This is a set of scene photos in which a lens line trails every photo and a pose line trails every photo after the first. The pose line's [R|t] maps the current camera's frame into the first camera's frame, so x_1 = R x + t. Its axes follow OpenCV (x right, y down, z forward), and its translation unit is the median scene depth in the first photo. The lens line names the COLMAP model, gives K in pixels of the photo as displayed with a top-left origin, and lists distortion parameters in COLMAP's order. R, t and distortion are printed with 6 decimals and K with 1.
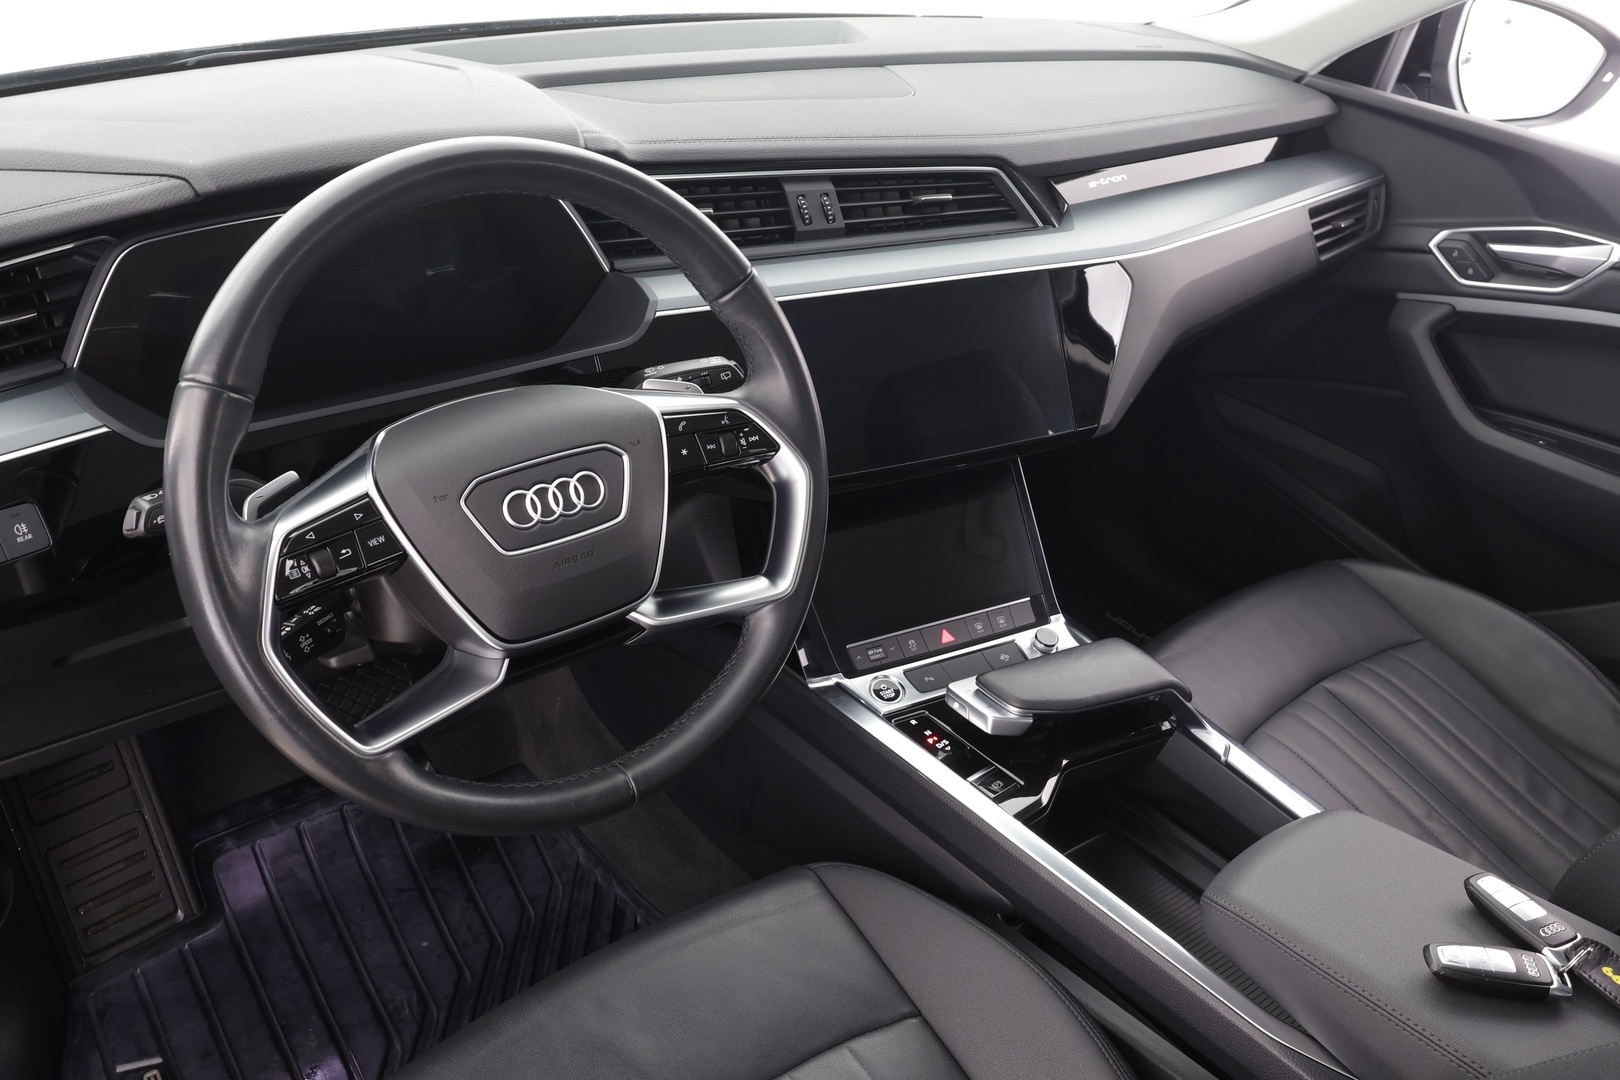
lens RADIAL K [[1298.4, 0, 815.1], [0, 1298.4, 541.0], [0, 0, 1]] dist [0.001607, -0.000269]
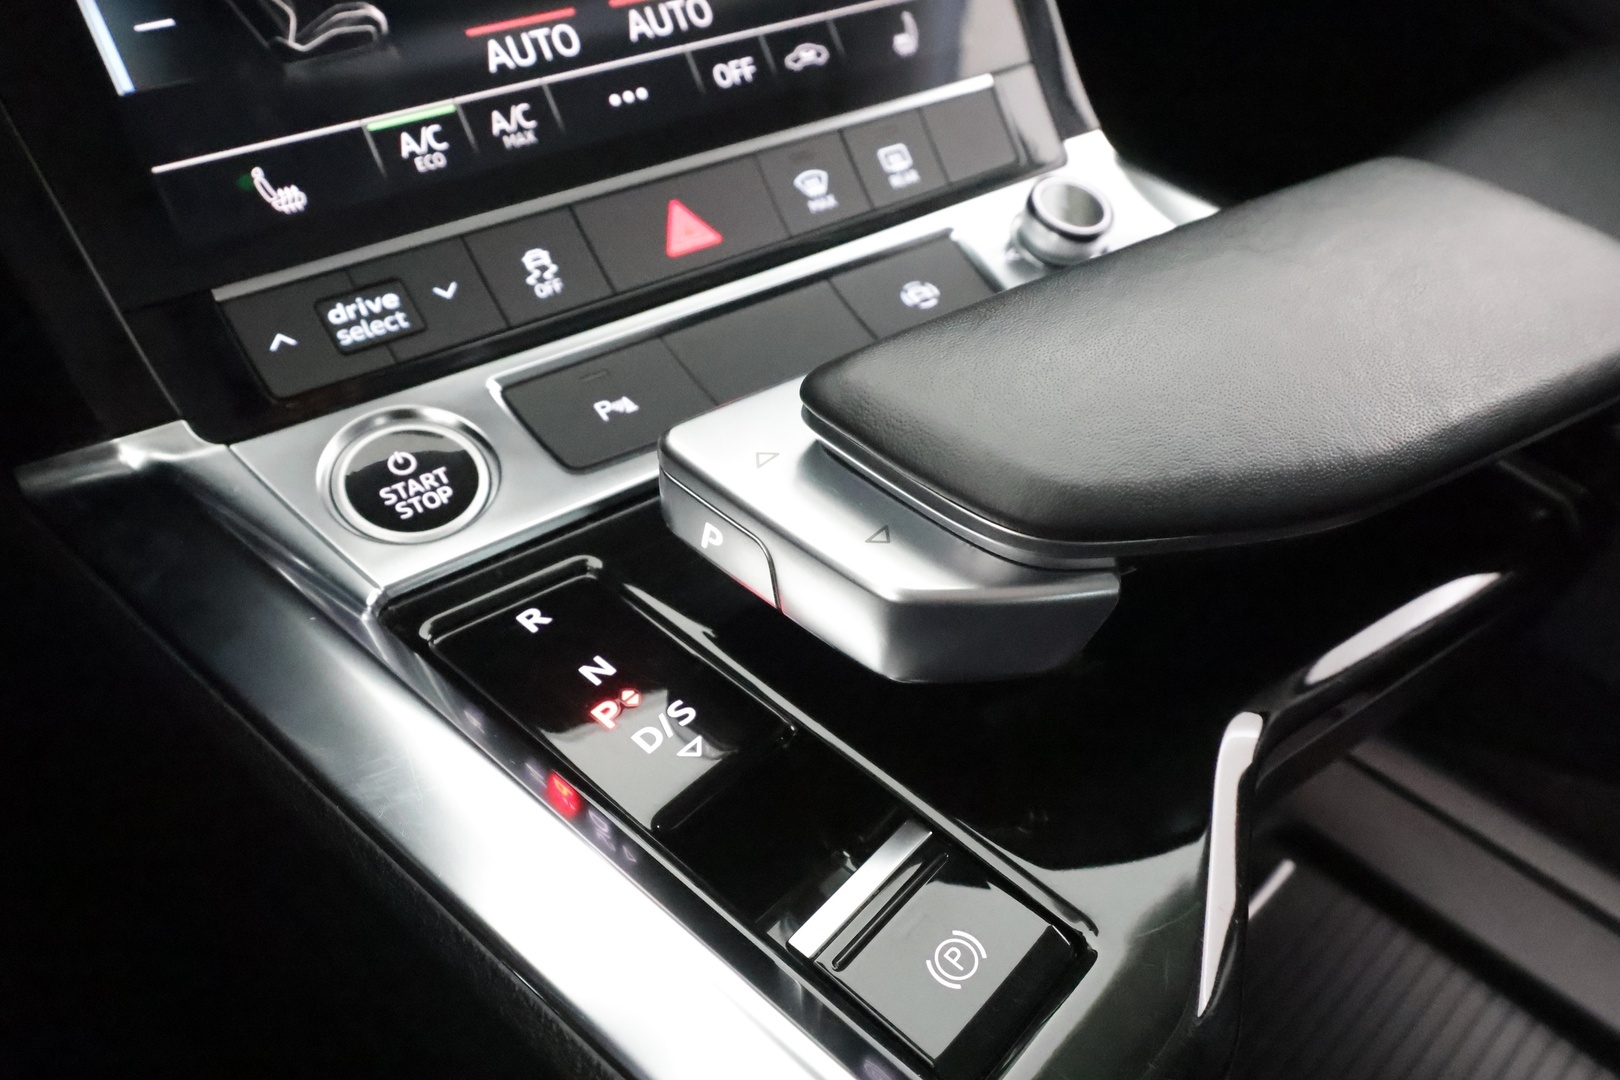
lens RADIAL K [[1298.4, 0, 815.1], [0, 1298.4, 541.0], [0, 0, 1]] dist [0.001607, -0.000269]
pose [[0.991259, -0.101495, 0.084292, 0.103501], [0.080196, 0.970846, 0.225892, 0.081254], [-0.104761, -0.217158, 0.970499, 0.778330]]
